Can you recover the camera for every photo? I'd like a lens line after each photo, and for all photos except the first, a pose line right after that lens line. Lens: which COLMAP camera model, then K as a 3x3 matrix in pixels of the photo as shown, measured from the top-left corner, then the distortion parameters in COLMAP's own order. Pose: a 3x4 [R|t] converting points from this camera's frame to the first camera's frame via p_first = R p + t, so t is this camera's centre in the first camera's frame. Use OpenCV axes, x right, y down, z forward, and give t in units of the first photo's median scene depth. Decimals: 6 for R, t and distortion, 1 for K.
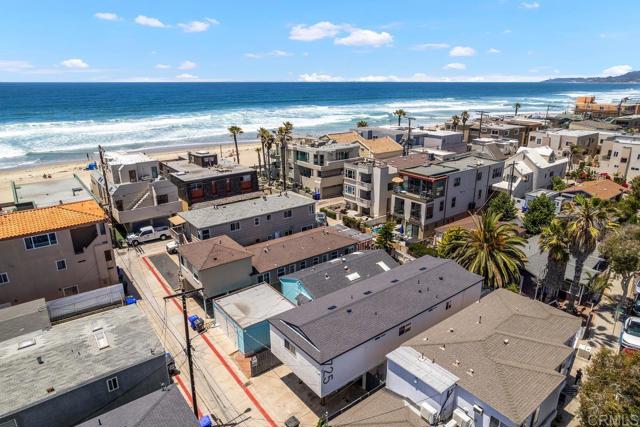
lens RADIAL K [[412.6, 0, 321.3], [0, 412.6, 213.5], [0, 0, 1]] dist [-0.038028, 0.002573]
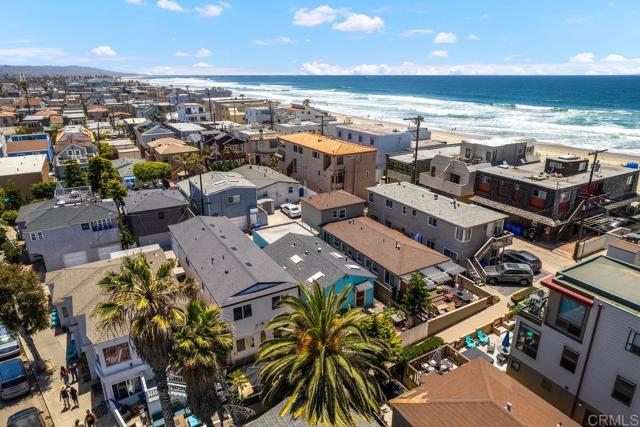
lens RADIAL K [[412.6, 0, 321.3], [0, 412.6, 213.5], [0, 0, 1]] dist [-0.038028, 0.002573]
pose [[-0.134800, 0.324994, -0.936060, 0.727275], [-0.315778, 0.881336, 0.351469, -0.235552], [0.939209, 0.342965, -0.016179, 0.781016]]
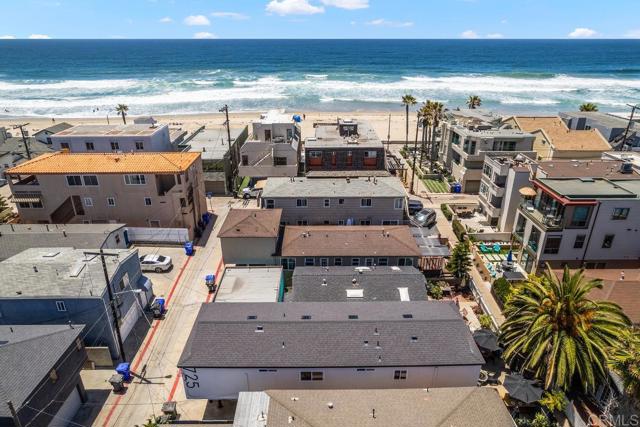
lens RADIAL K [[412.6, 0, 321.3], [0, 412.6, 213.5], [0, 0, 1]] dist [-0.038028, 0.002573]
pose [[0.795831, 0.246147, -0.553232, 0.342132], [-0.193121, 0.969113, 0.153376, -0.093722], [0.573897, -0.015221, 0.818786, 0.199567]]
